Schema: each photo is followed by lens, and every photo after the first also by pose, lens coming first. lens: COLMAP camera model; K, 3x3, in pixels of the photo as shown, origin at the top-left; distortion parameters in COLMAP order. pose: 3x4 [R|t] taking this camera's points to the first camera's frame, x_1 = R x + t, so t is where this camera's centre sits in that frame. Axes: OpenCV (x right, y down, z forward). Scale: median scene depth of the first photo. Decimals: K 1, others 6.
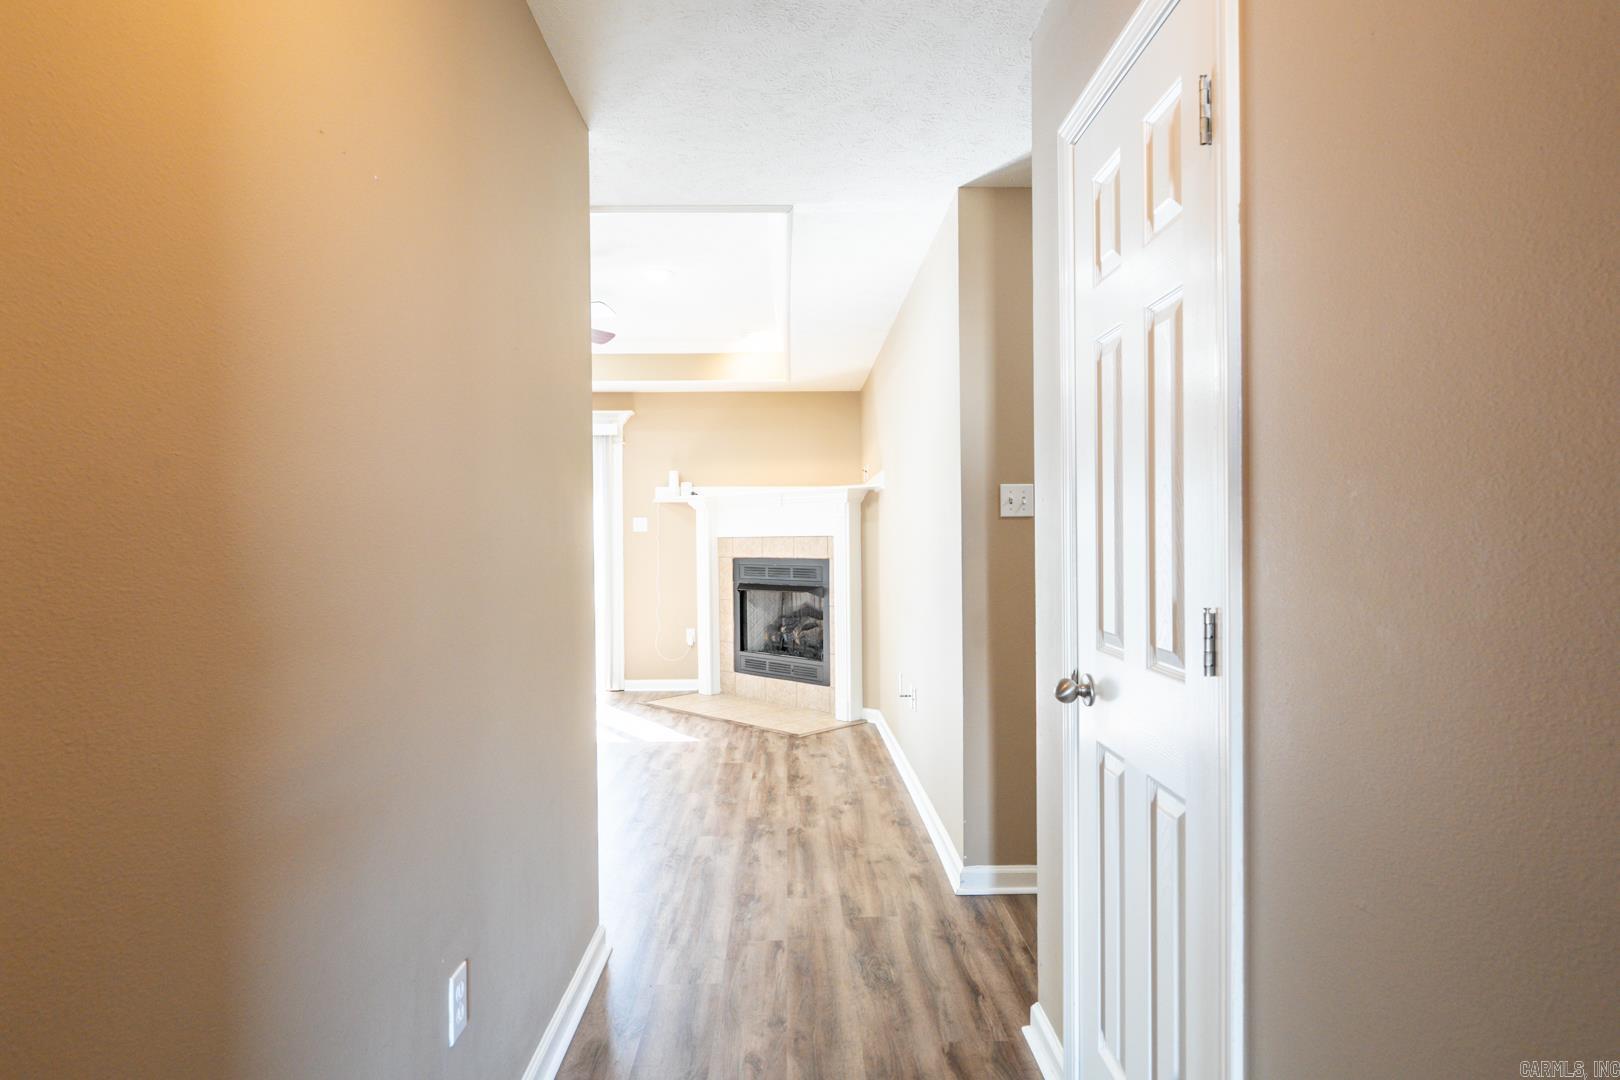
lens RADIAL K [[889.7, 0, 810.0], [0, 889.7, 540.0], [0, 0, 1]] dist [-0.001549, -0.000280]
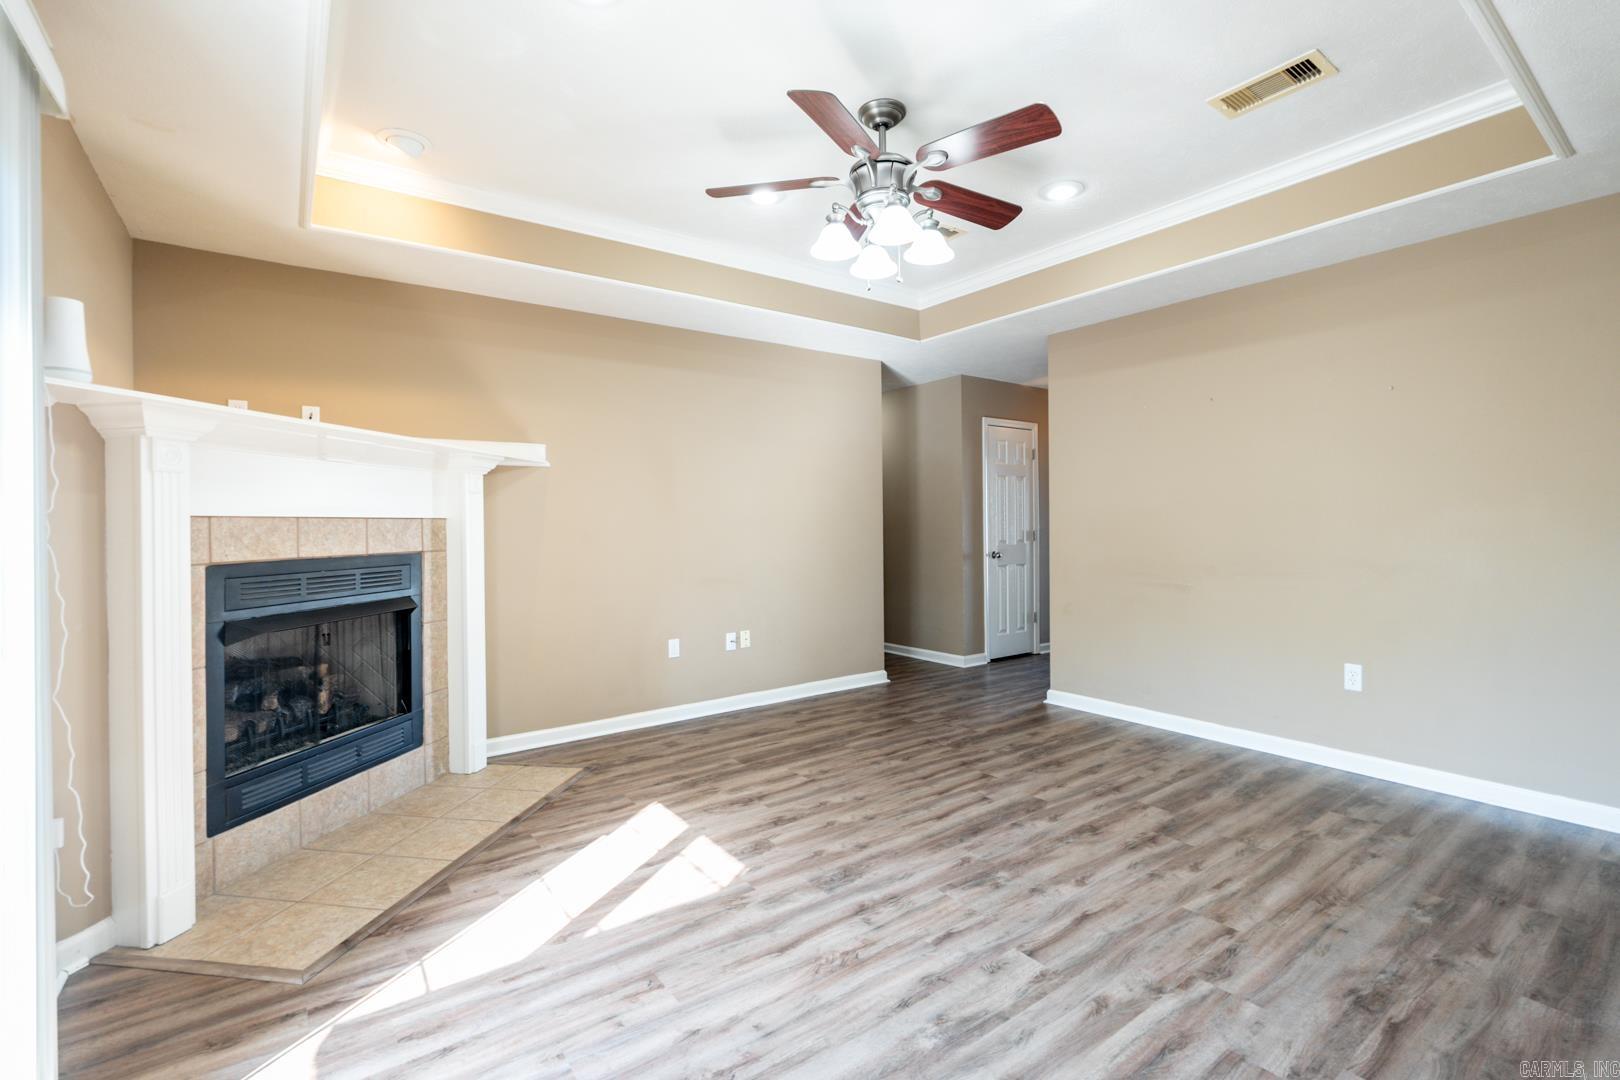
lens RADIAL K [[724.3, 0, 812.8], [0, 724.3, 530.5], [0, 0, 1]] dist [-0.003477, -0.000597]
pose [[-0.578641, 0.005571, 0.815563, -0.572343], [0.014999, 0.999880, 0.003812, 0.007482], [-0.815445, 0.014438, -0.578655, 1.050196]]
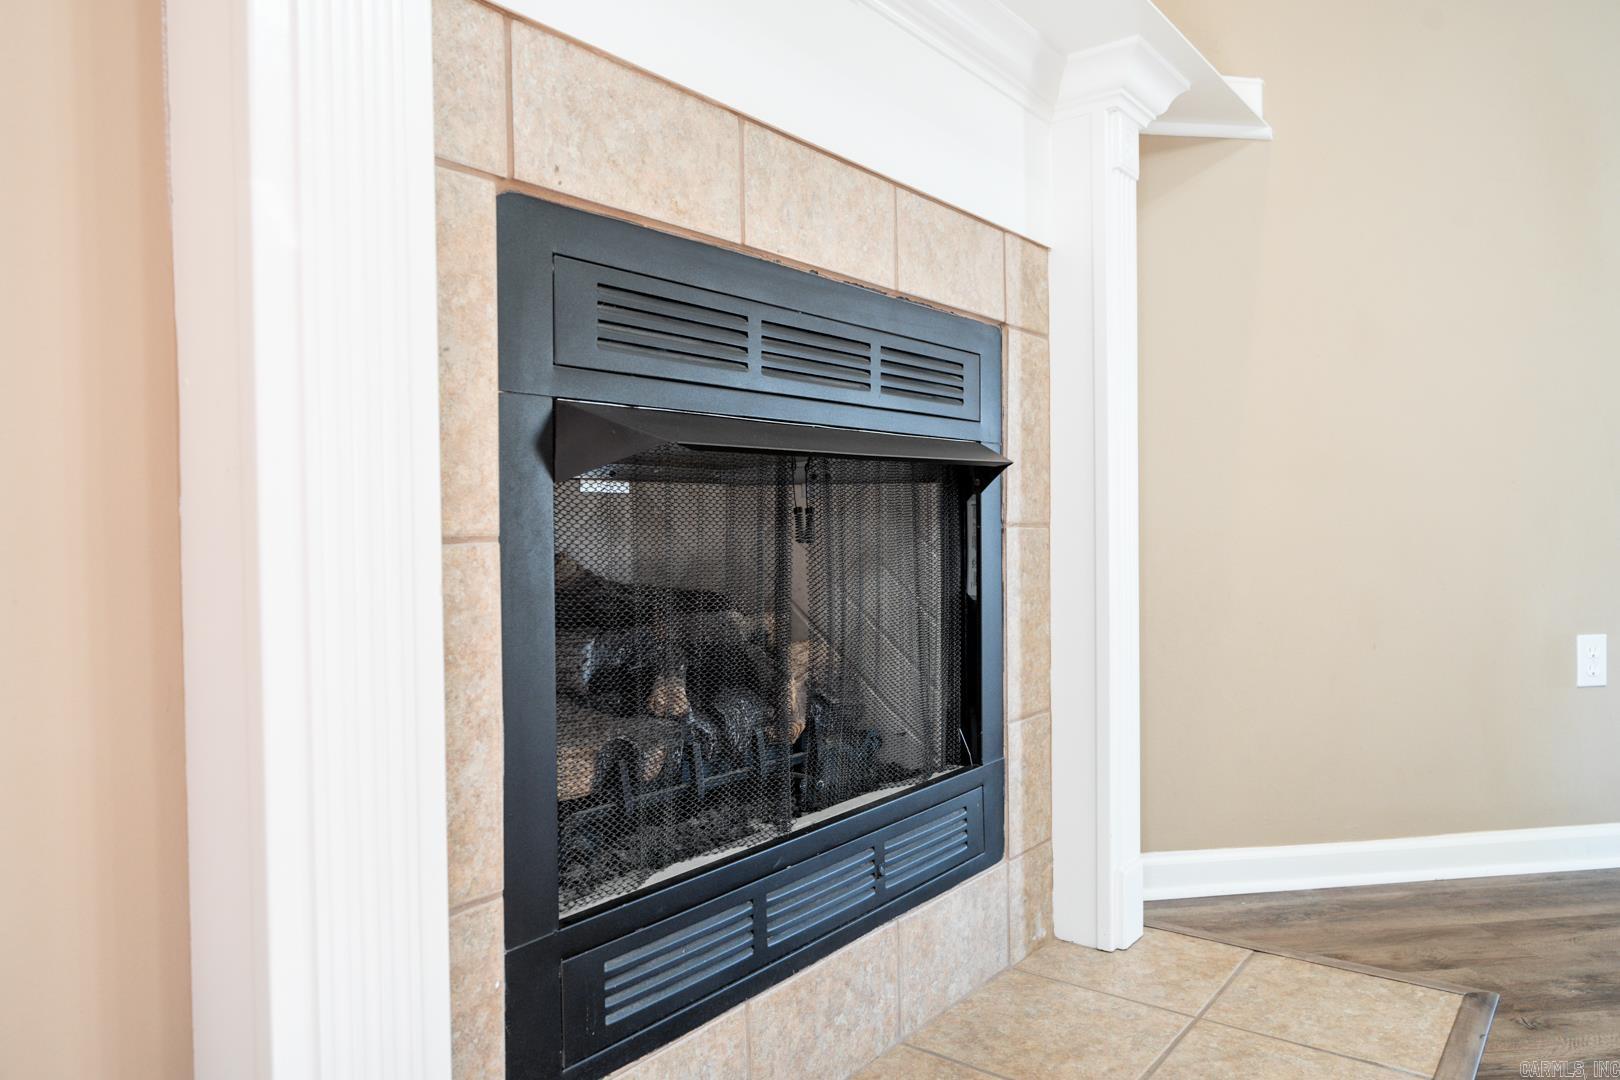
lens RADIAL K [[1101.6, 0, 810.0], [0, 1101.6, 540.0], [0, 0, 1]] dist [0.004841, 0.002406]
pose [[-0.124693, -0.008070, 0.992163, -0.261136], [0.016997, 0.999803, 0.010268, 0.073134], [-0.992050, 0.018144, -0.124532, 1.065301]]
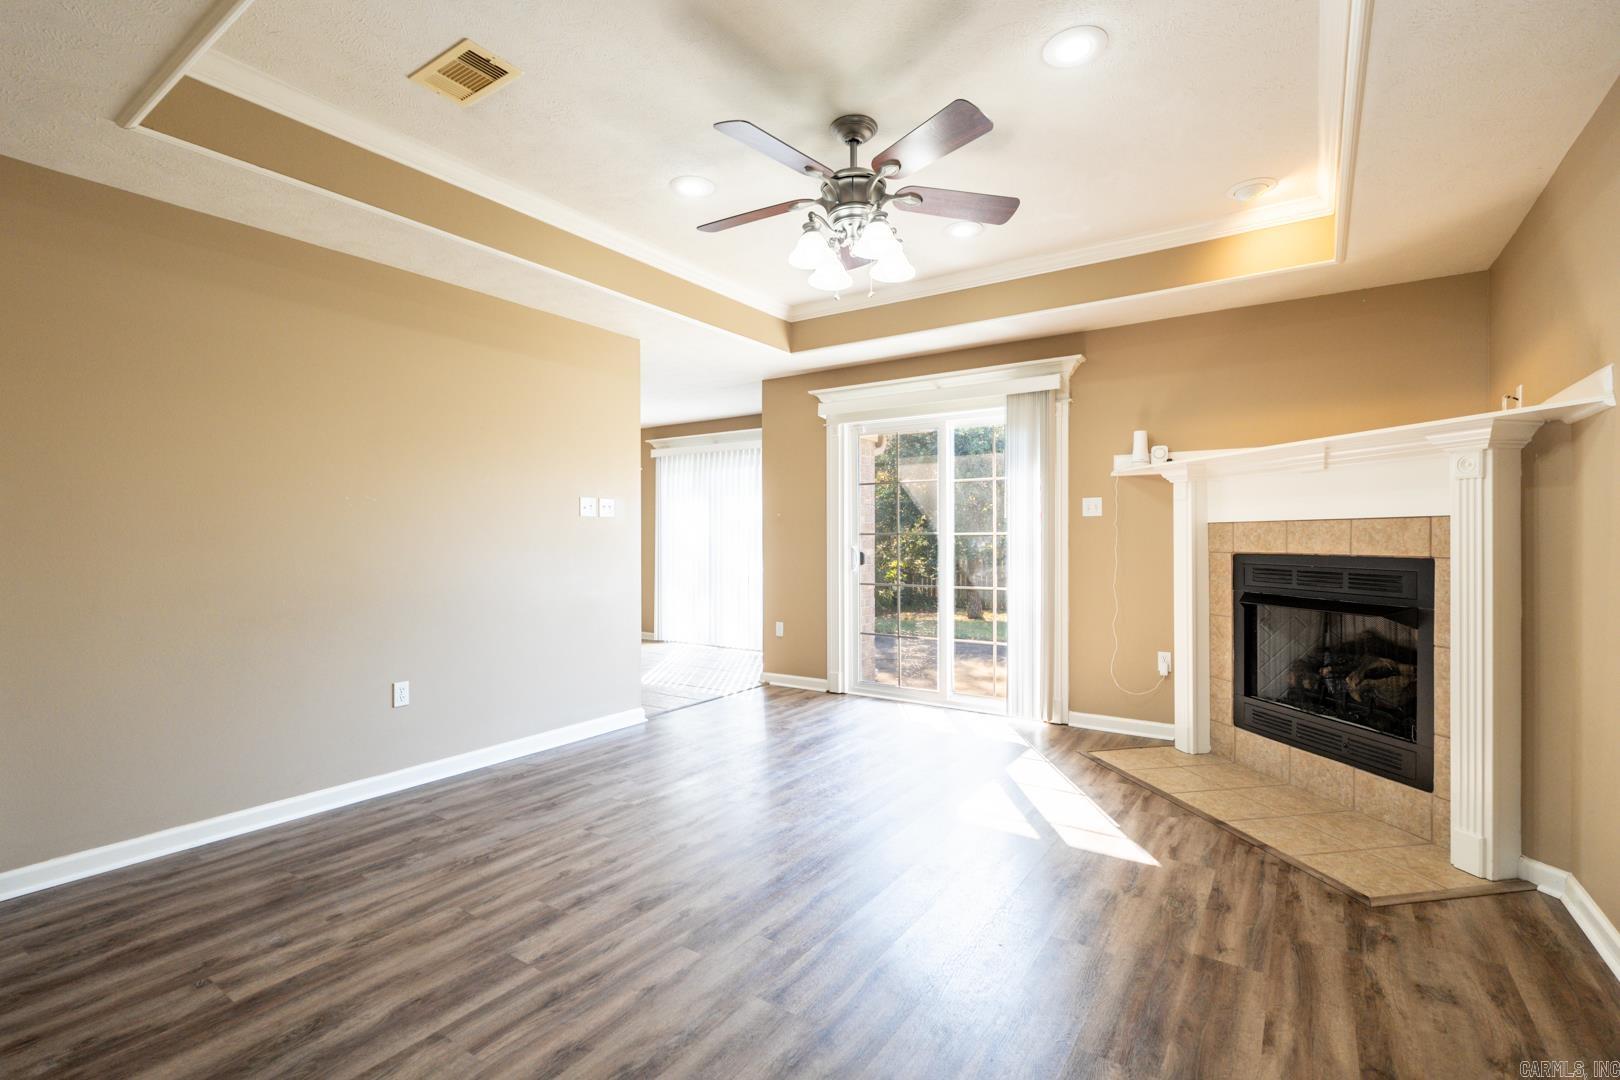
lens RADIAL K [[738.2, 0, 808.4], [0, 738.2, 545.3], [0, 0, 1]] dist [-0.000873, -0.000039]
pose [[0.814136, 0.010933, -0.580571, -0.027725], [-0.003627, 0.999899, 0.013743, 0.008339], [0.580663, -0.009083, 0.814094, 0.405371]]
